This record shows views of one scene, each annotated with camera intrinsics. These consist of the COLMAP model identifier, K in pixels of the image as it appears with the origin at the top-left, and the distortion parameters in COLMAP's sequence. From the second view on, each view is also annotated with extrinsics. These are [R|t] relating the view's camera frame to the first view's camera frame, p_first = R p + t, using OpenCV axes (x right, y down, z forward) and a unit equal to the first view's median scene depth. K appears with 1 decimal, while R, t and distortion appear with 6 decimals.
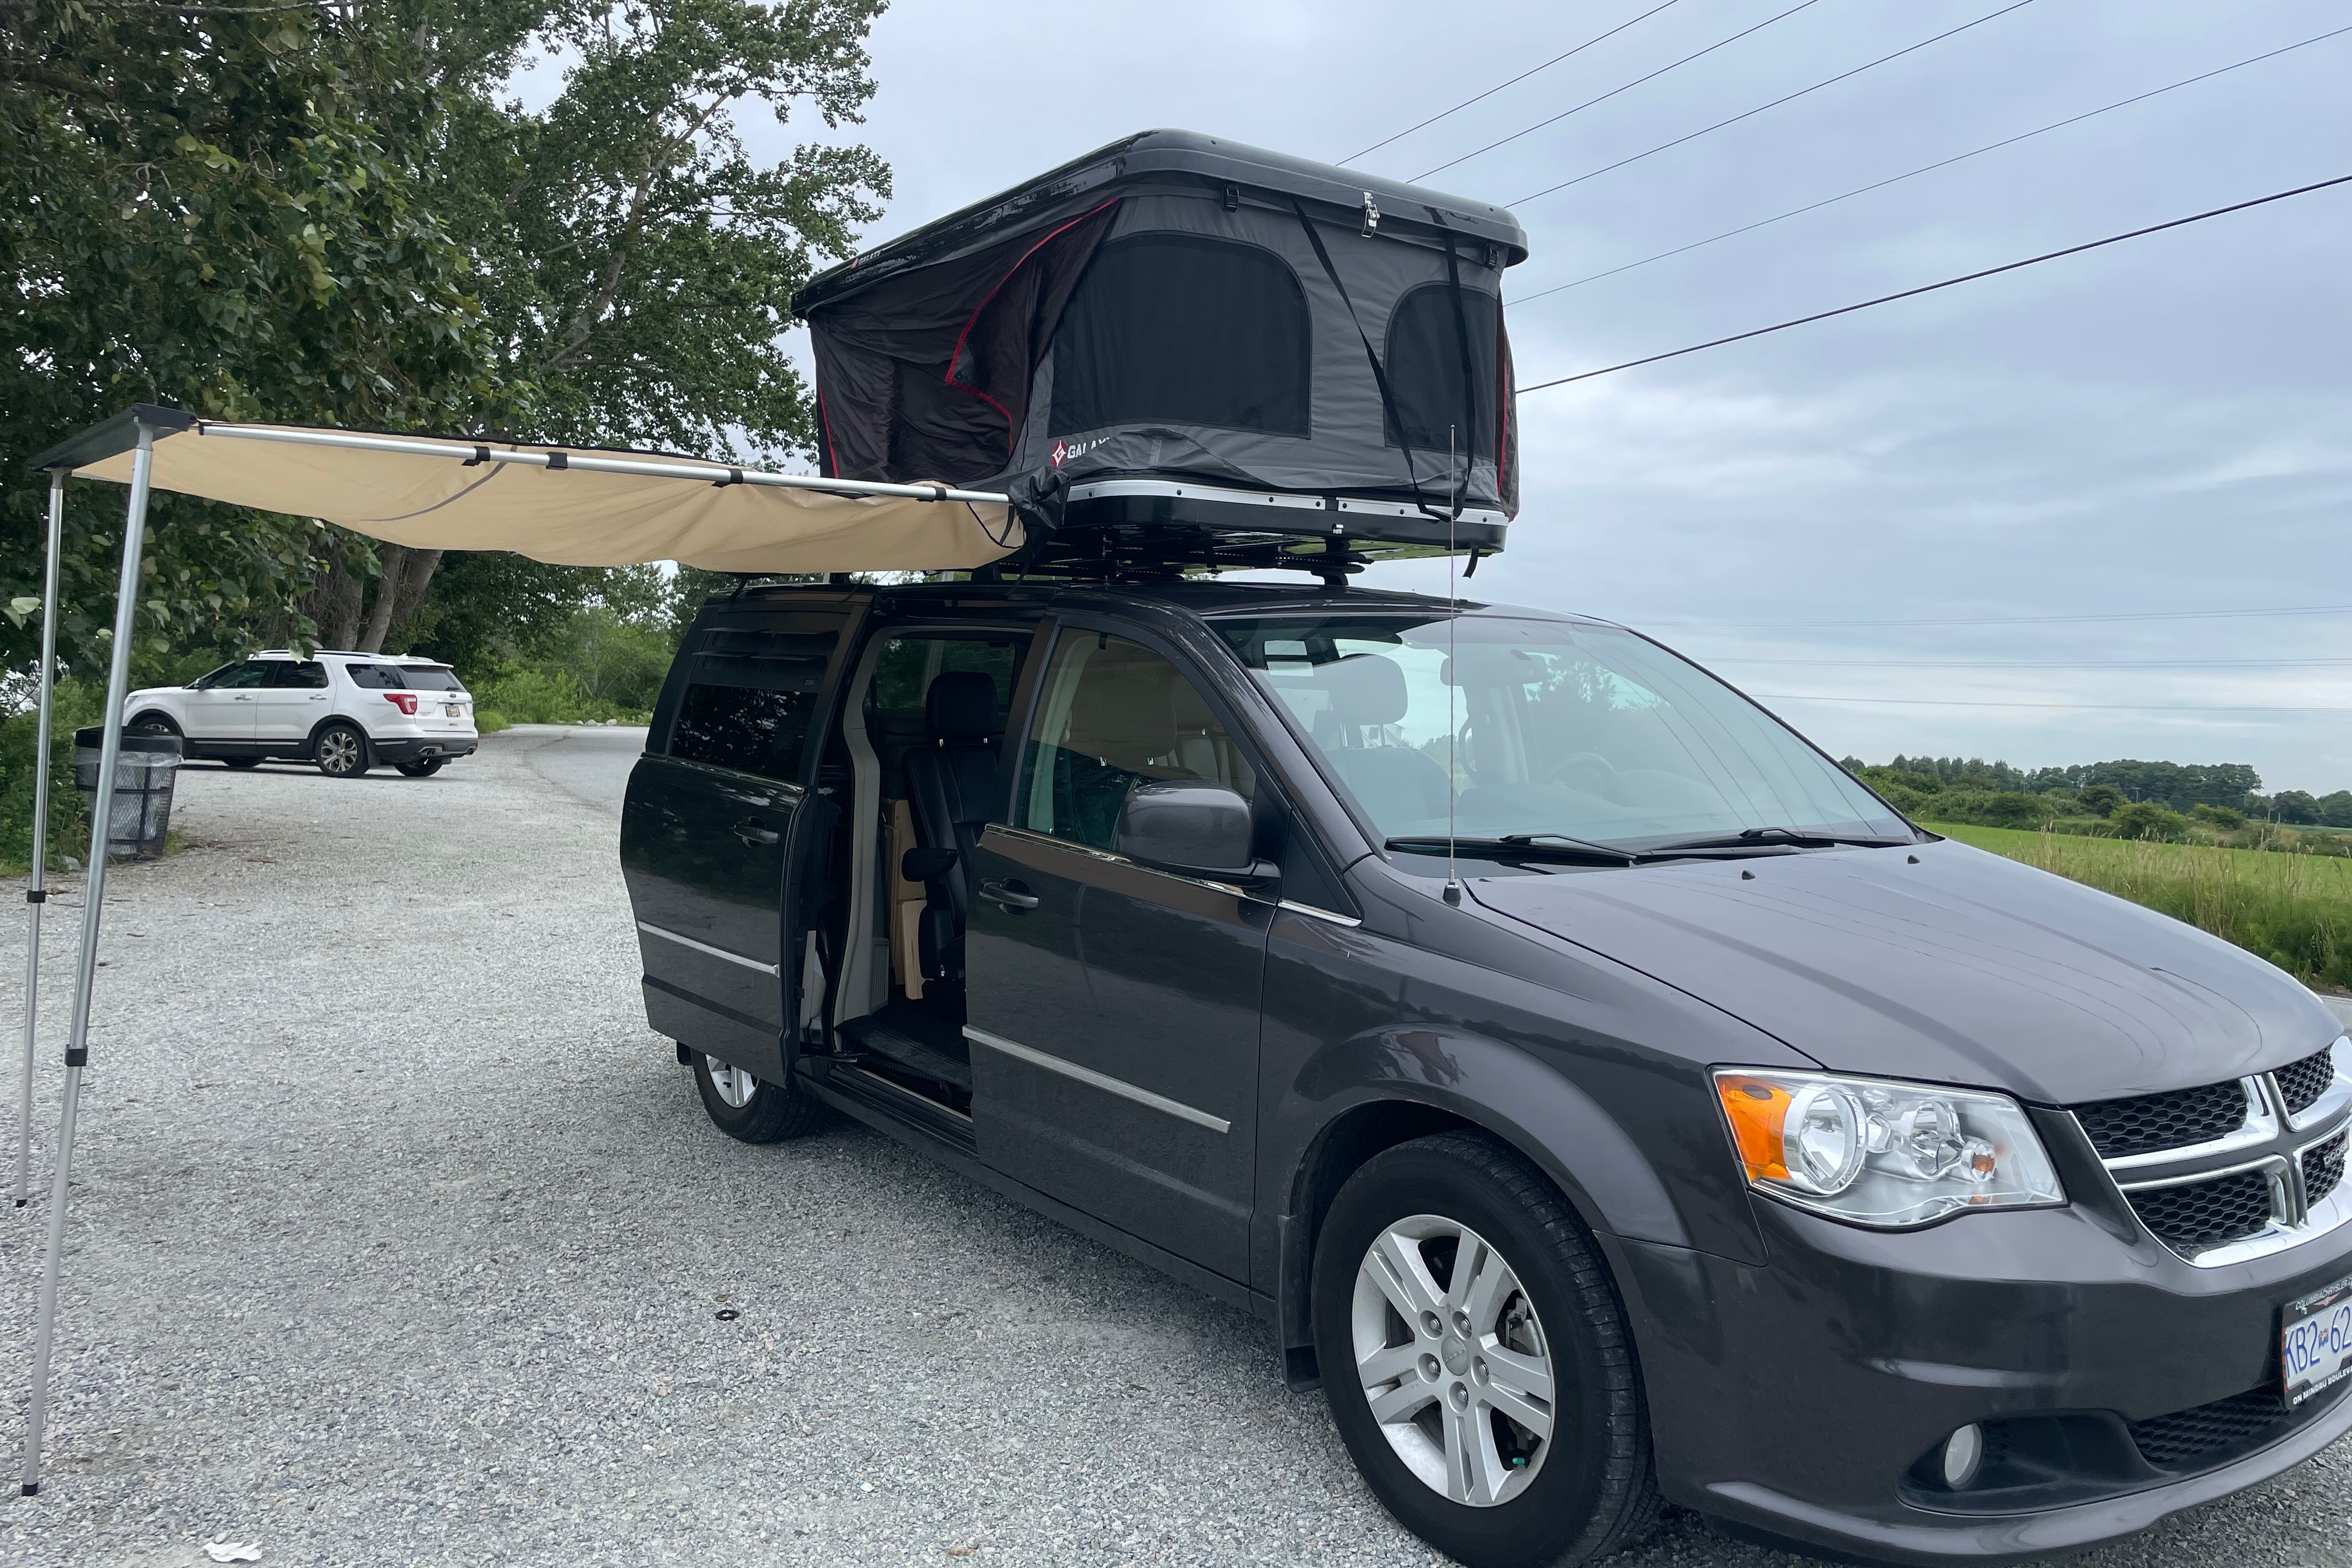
lens RADIAL K [[1757.6, 0, 1176.0], [0, 1757.6, 784.0], [0, 0, 1]] dist [0.089881, -0.117428]
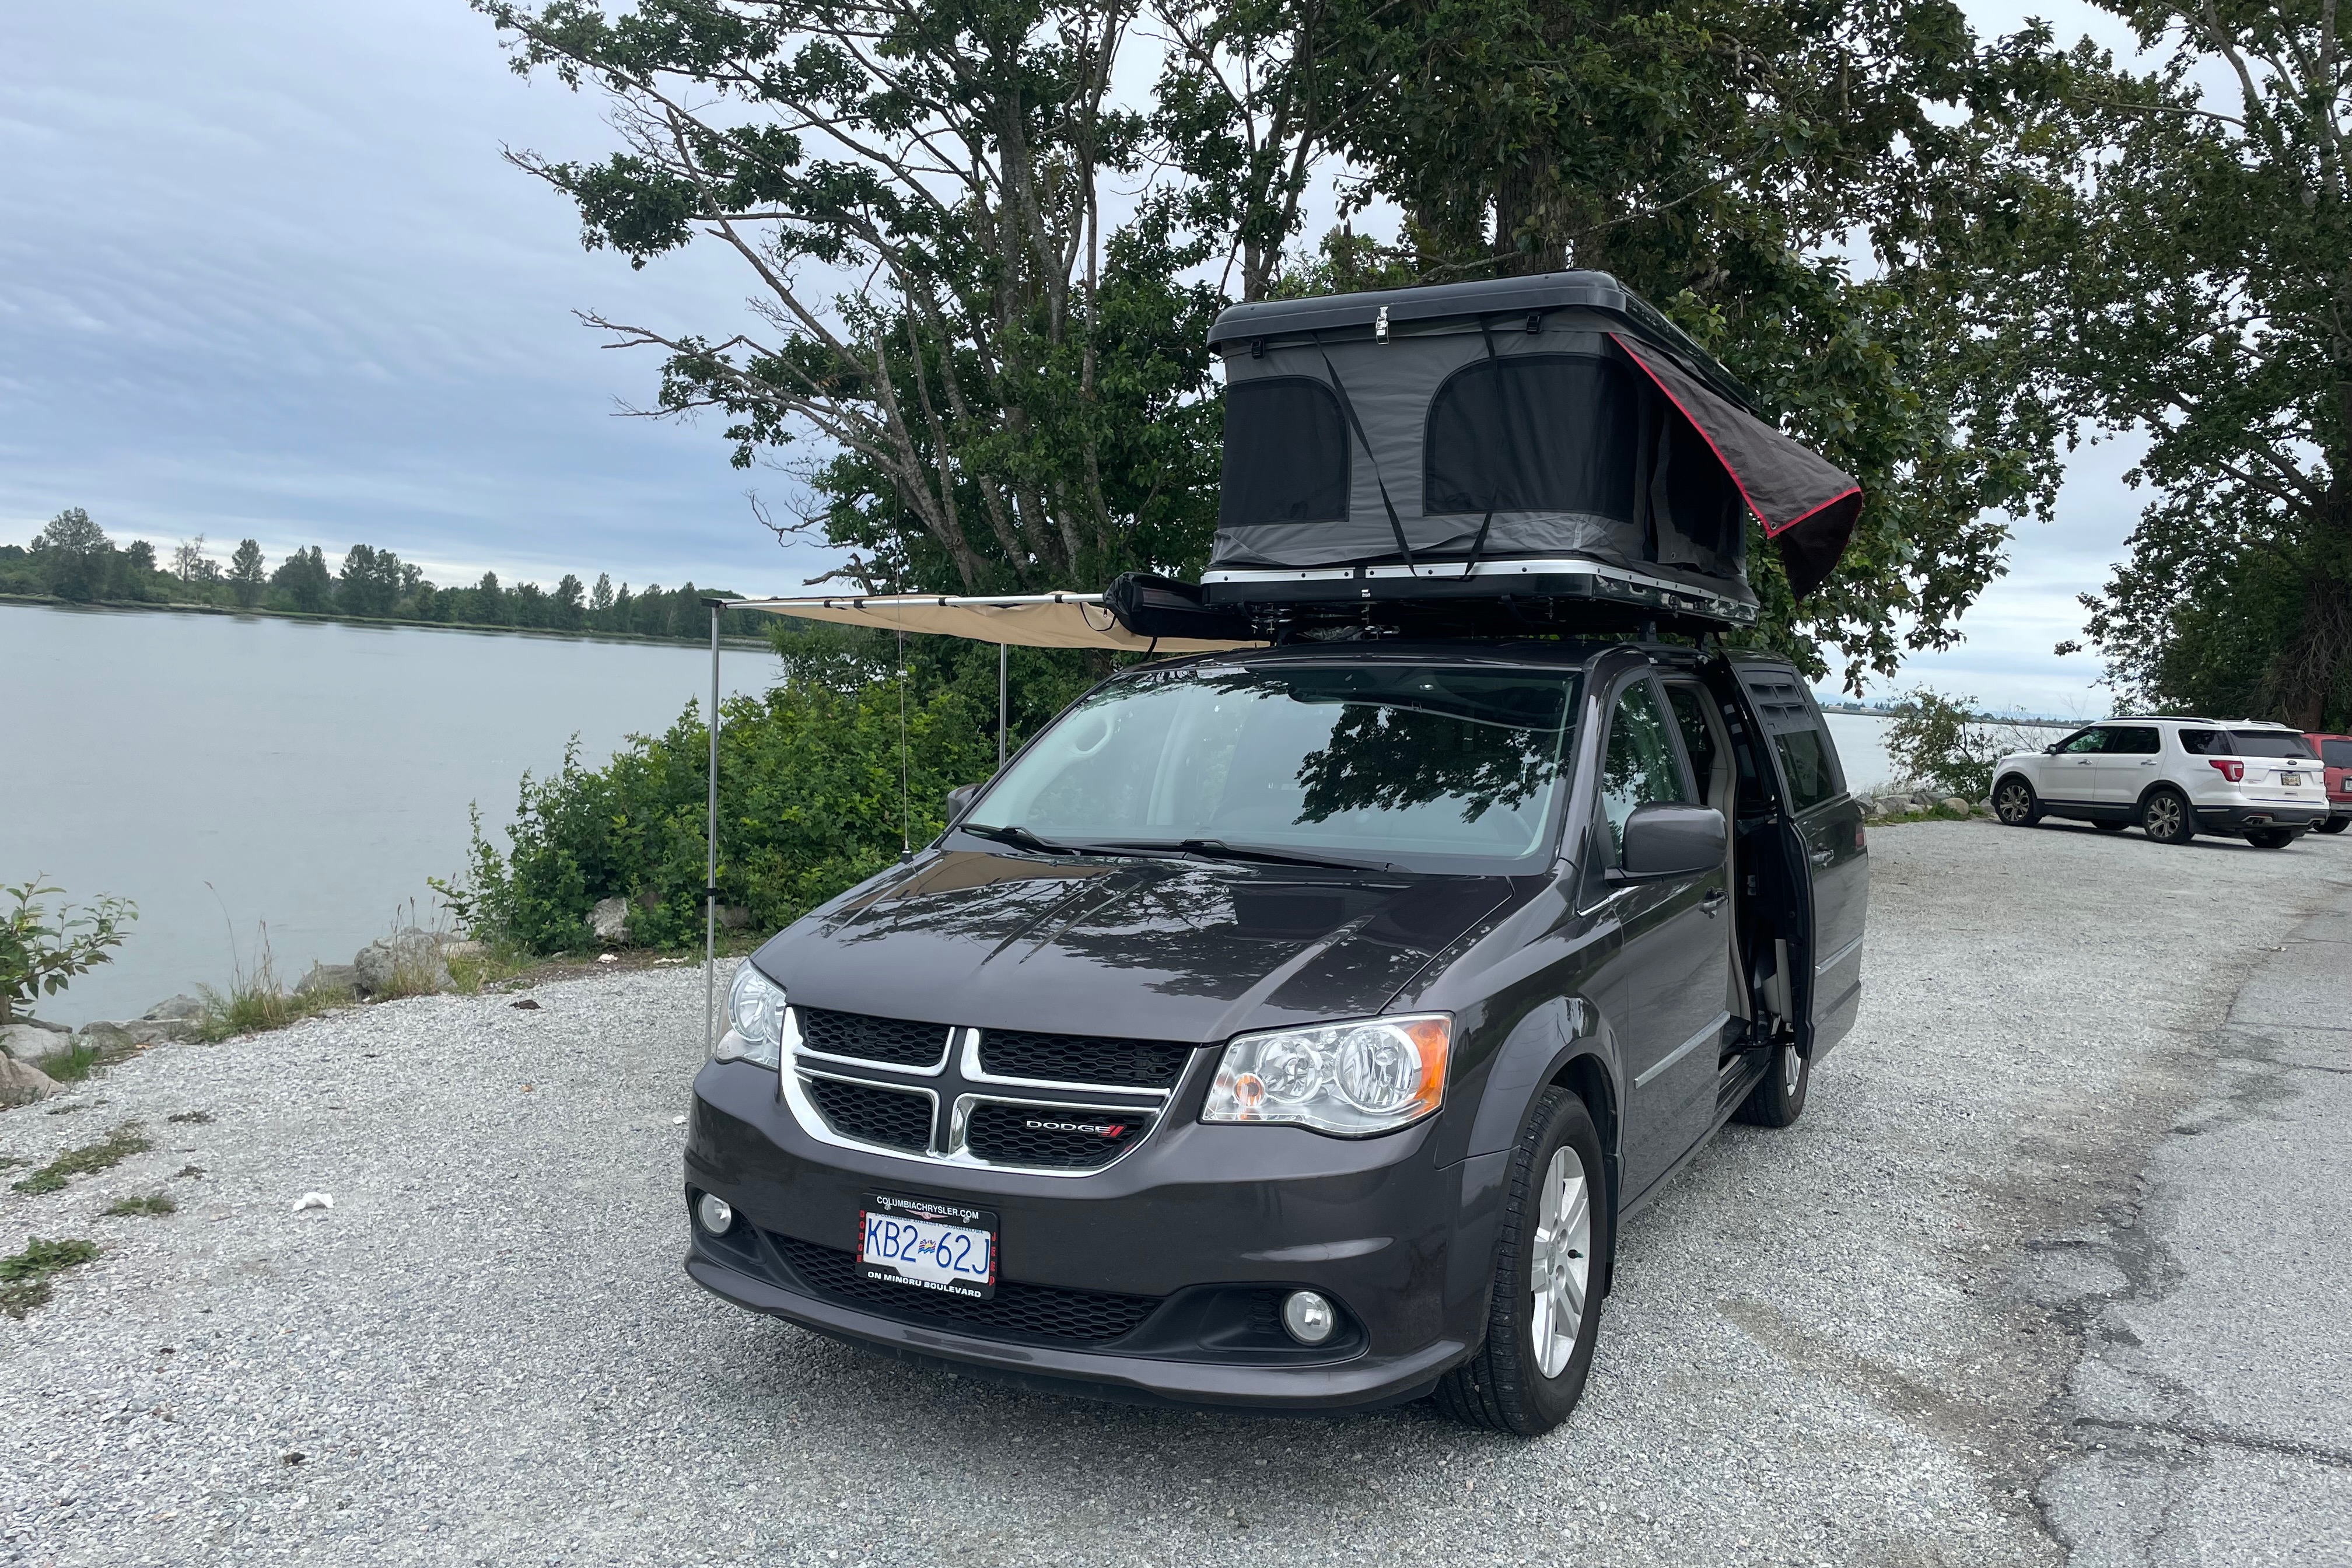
lens RADIAL K [[1757.6, 0, 1176.0], [0, 1757.6, 784.0], [0, 0, 1]] dist [0.089881, -0.117428]
pose [[0.403187, 0.021196, -0.914872, 0.150220], [-0.060453, 0.998165, -0.003516, 0.000241], [0.913119, 0.056725, 0.403728, 0.056070]]
